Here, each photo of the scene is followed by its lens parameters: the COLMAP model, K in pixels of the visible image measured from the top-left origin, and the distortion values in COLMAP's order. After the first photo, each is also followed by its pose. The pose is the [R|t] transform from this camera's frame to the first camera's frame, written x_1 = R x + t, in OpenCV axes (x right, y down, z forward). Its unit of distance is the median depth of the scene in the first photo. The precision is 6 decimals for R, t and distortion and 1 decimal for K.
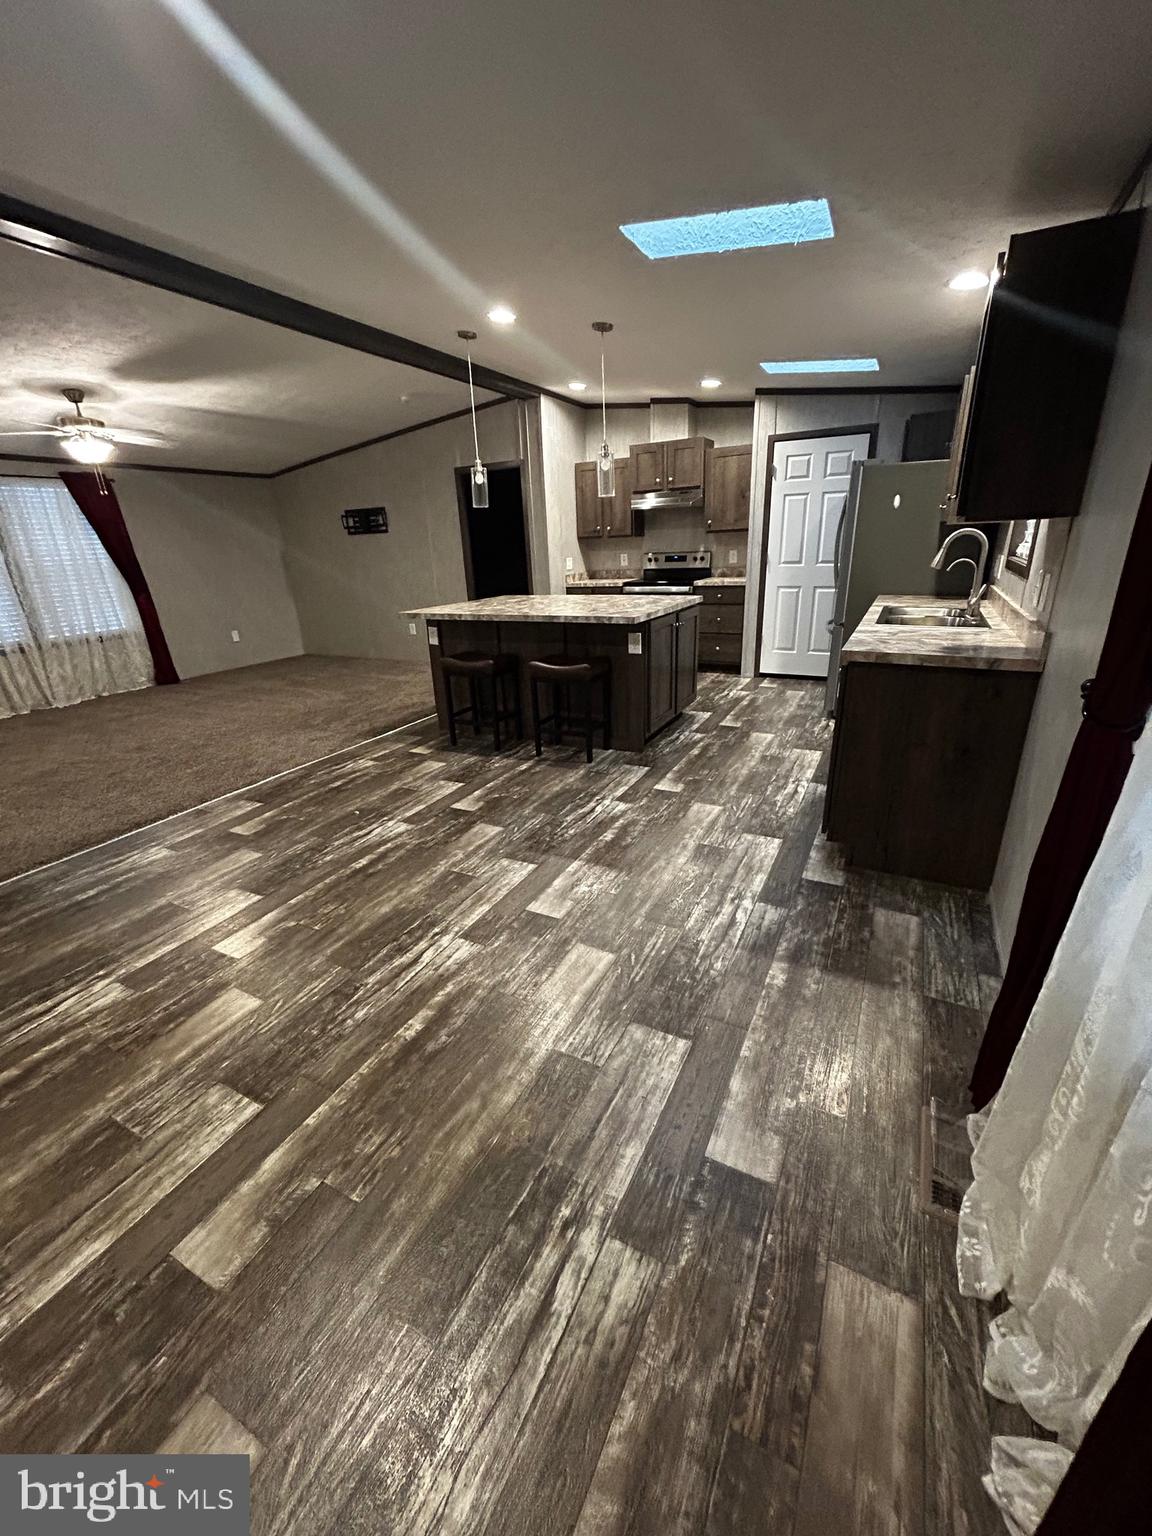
lens RADIAL K [[612.7, 0, 576.0], [0, 612.7, 768.0], [0, 0, 1]] dist [-0.007810, -0.000146]
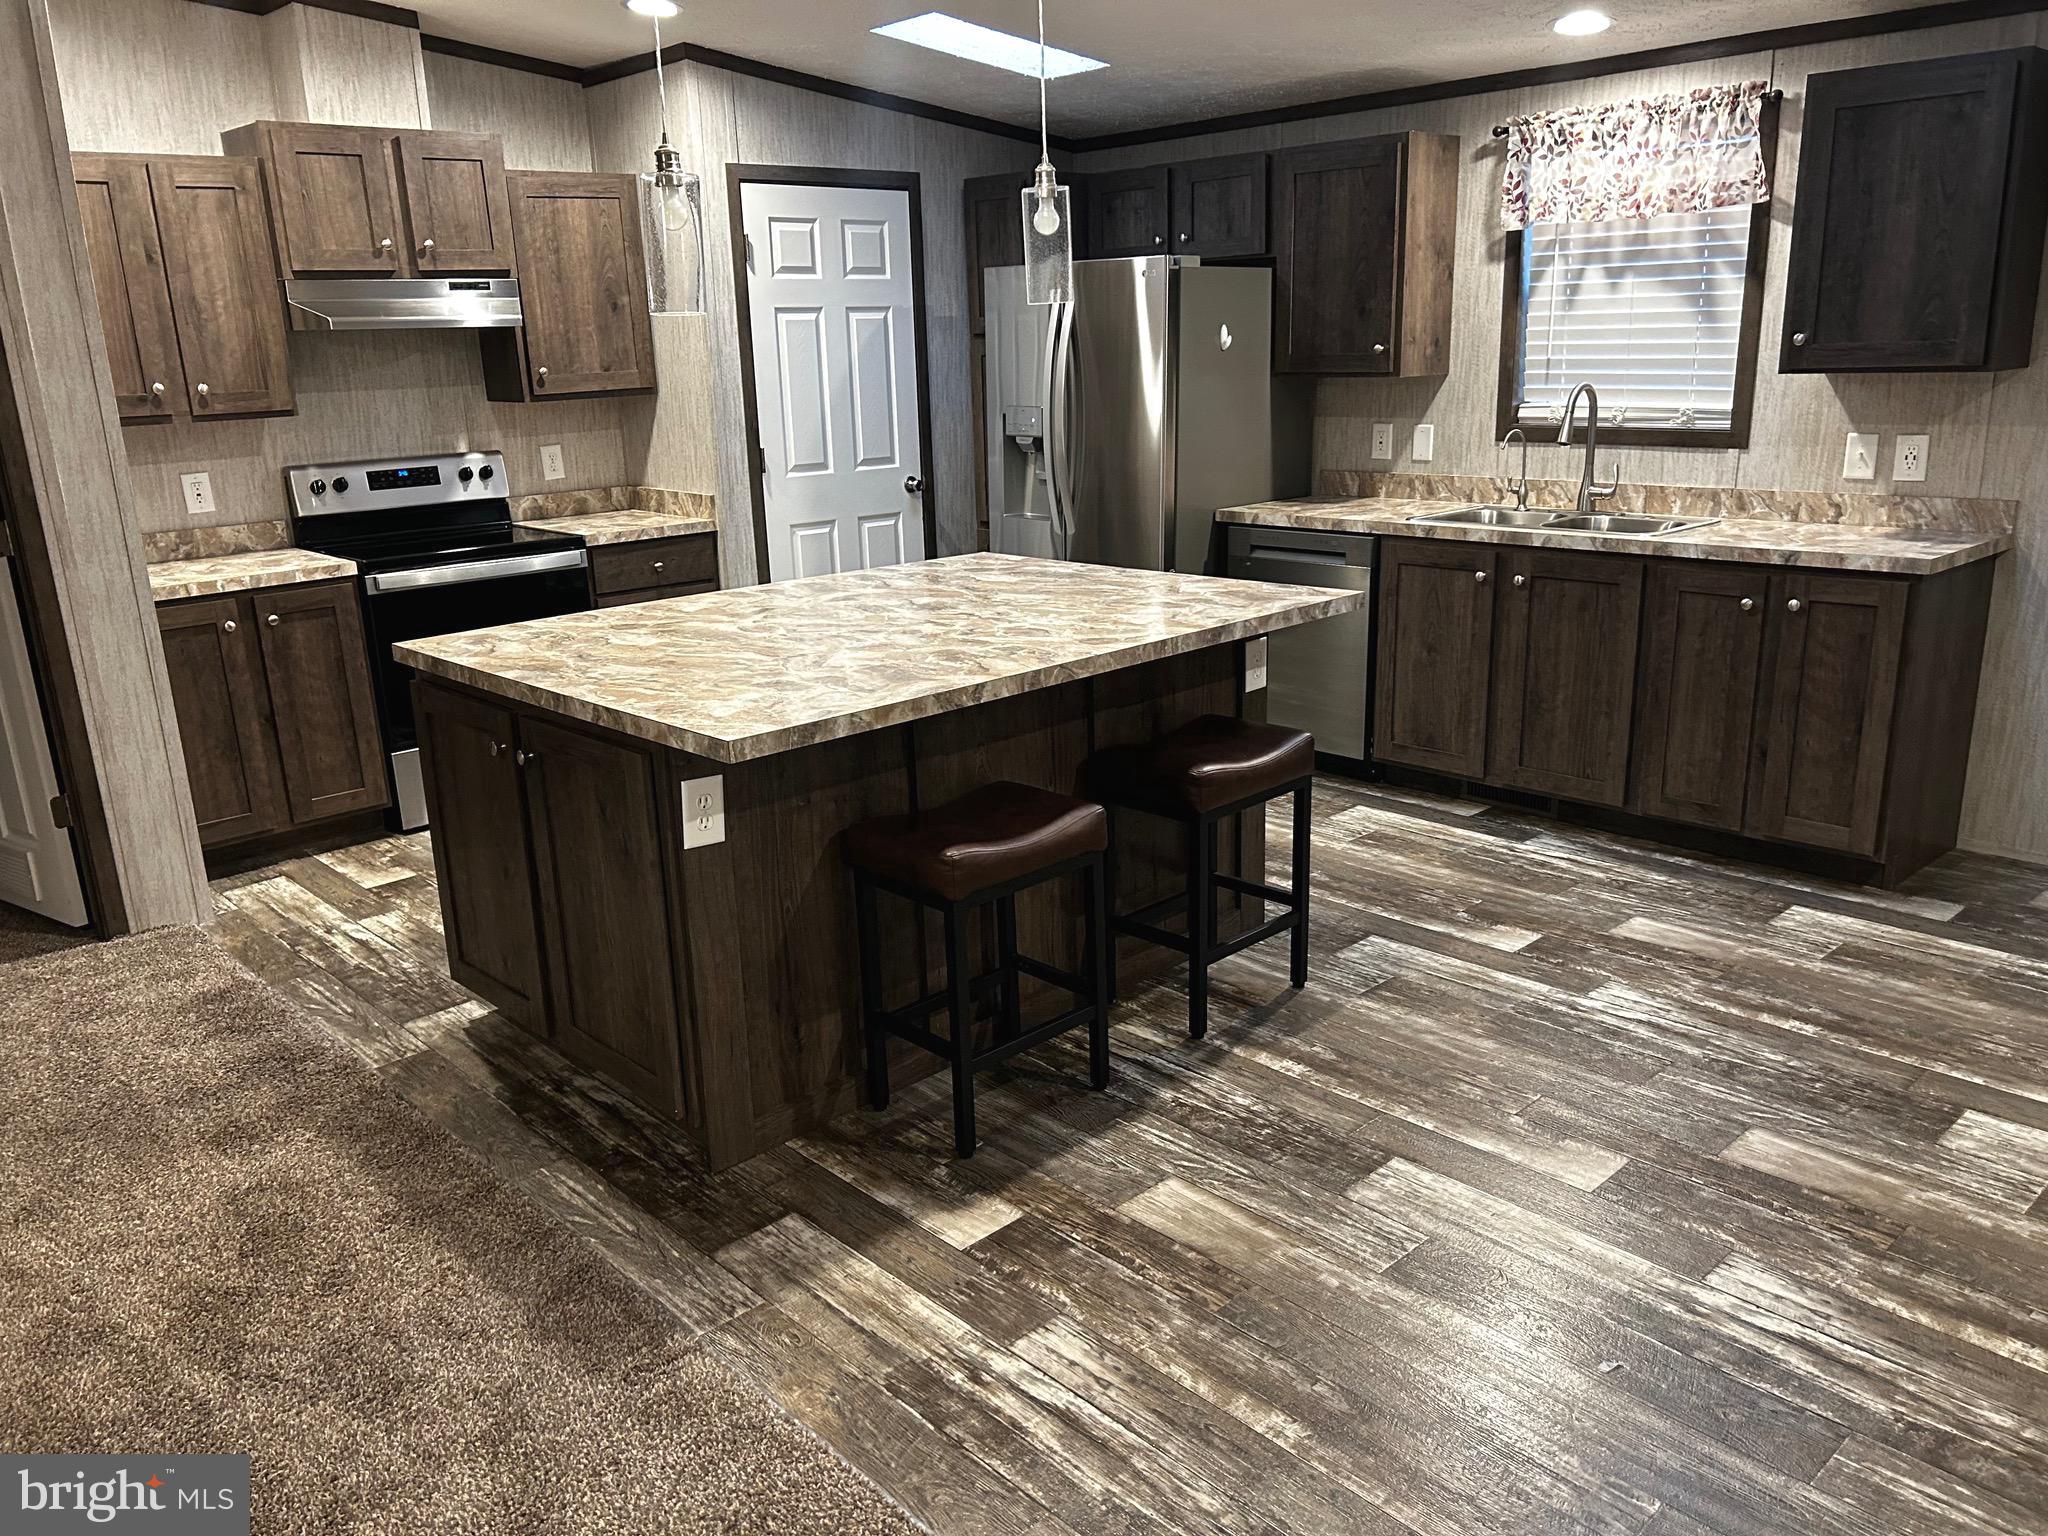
lens RADIAL K [[1522.7, 0, 1024.0], [0, 1522.7, 768.0], [0, 0, 1]] dist [0.039341, -0.046864]
pose [[0.345598, -0.229351, 0.909923, -0.837939], [0.346004, 0.932493, 0.103624, -0.283023], [-0.872263, 0.279025, 0.401624, 0.719469]]
